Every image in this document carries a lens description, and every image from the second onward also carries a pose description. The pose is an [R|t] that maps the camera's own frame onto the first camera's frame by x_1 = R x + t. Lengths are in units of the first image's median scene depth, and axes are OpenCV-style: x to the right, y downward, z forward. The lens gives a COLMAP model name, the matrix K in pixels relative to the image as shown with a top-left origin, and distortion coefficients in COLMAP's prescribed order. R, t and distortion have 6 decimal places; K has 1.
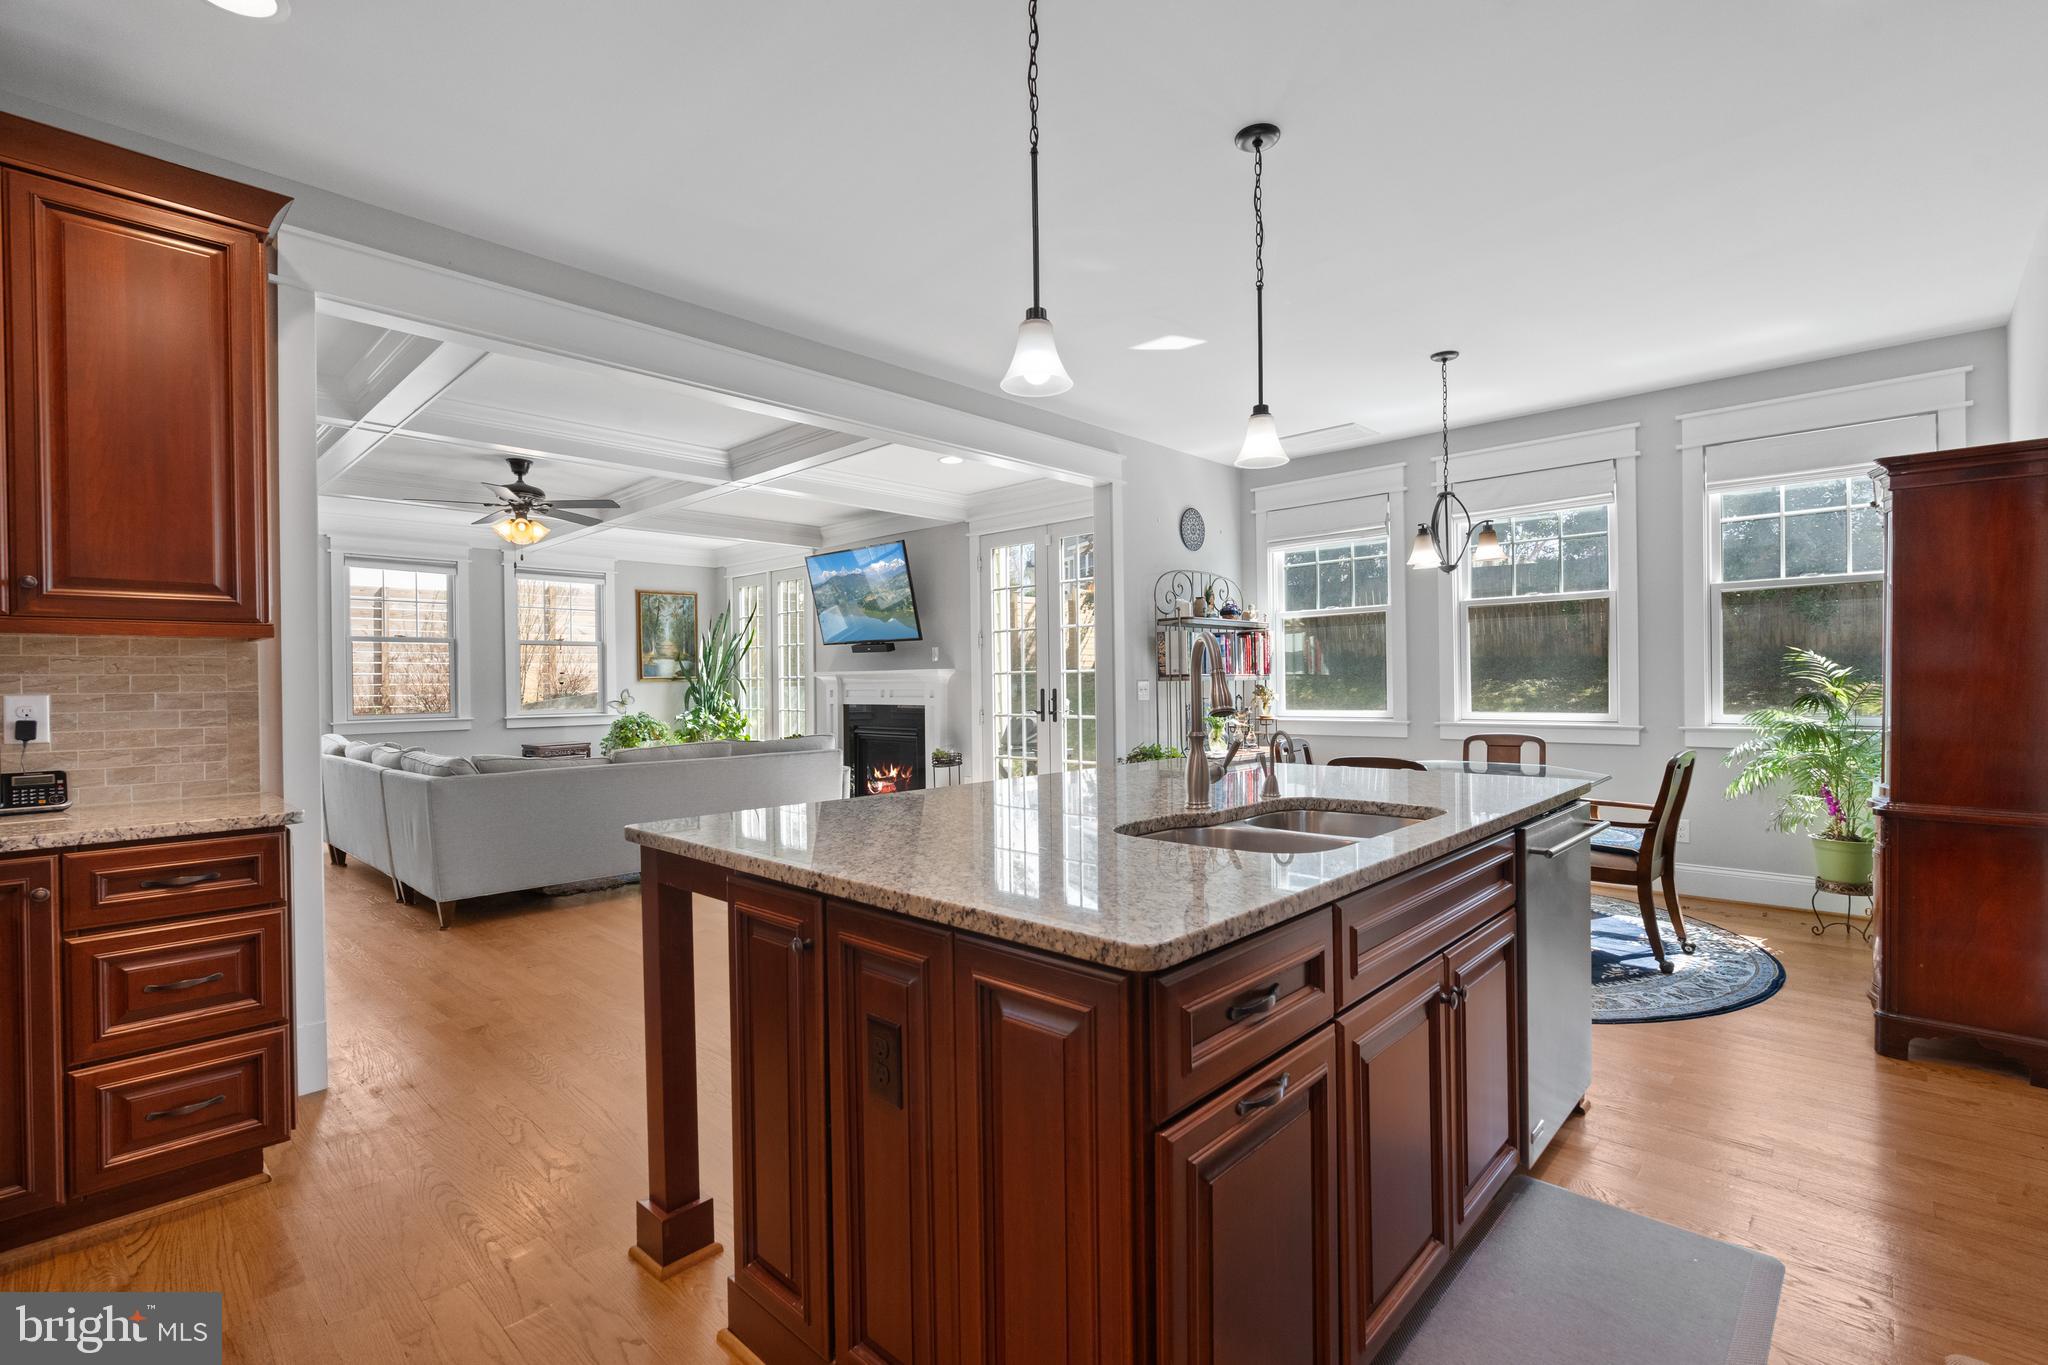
lens RADIAL K [[932.9, 0, 1026.9], [0, 932.9, 691.0], [0, 0, 1]] dist [-0.007902, 0.002147]
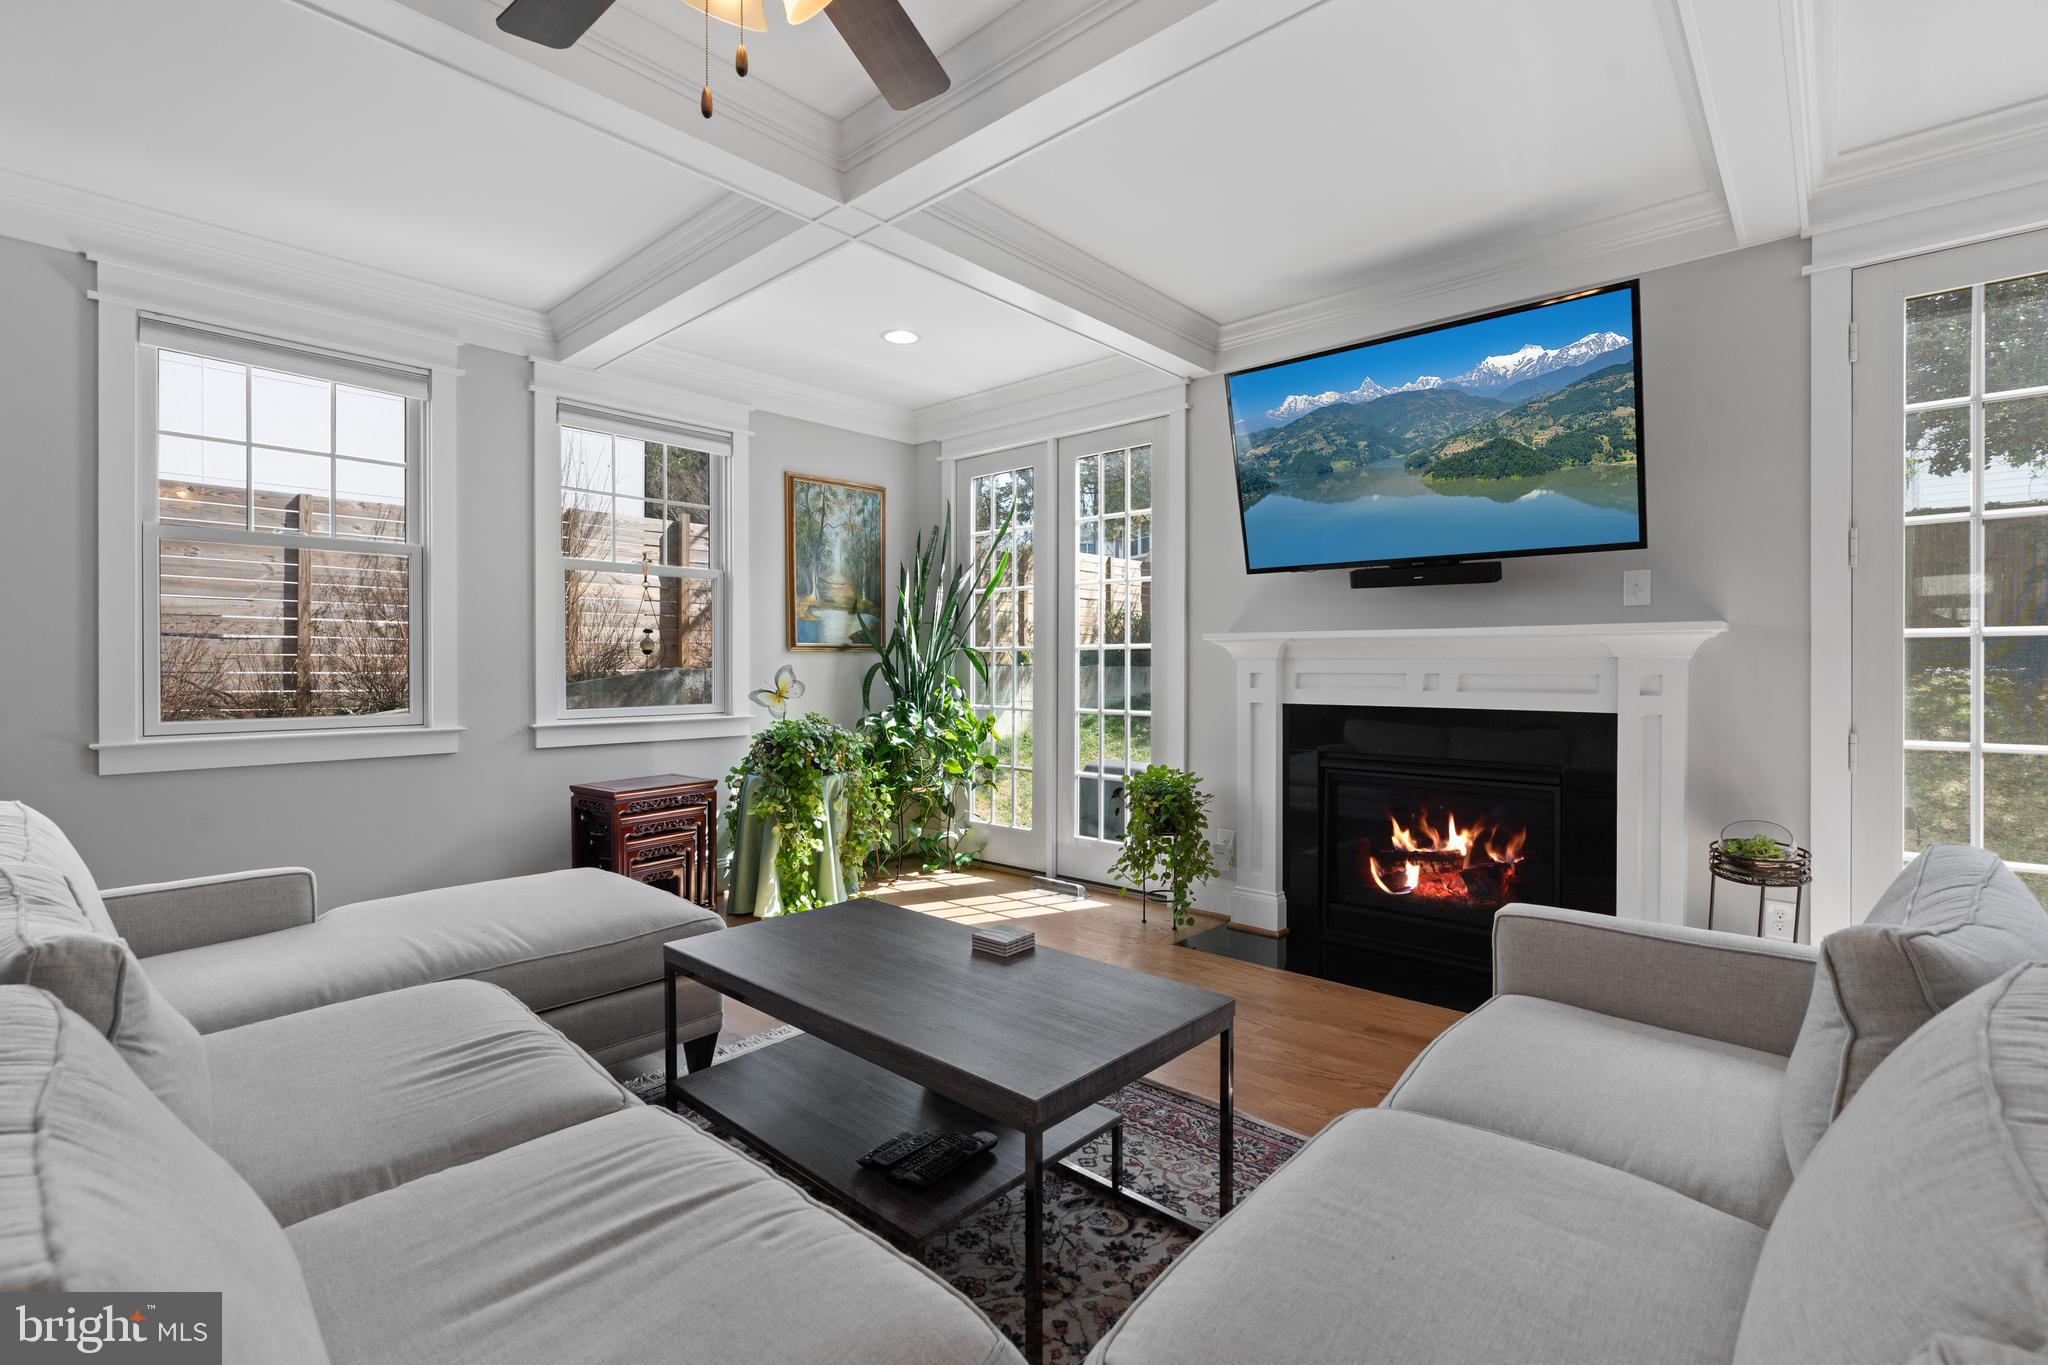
lens RADIAL K [[932.9, 0, 1033.5], [0, 932.9, 682.5], [0, 0, 1]] dist [-0.007902, 0.002147]
pose [[0.999440, 0.011212, 0.031512, -0.298930], [-0.011435, 0.999911, 0.006929, 0.001838], [-0.031432, -0.007286, 0.999479, 0.484812]]
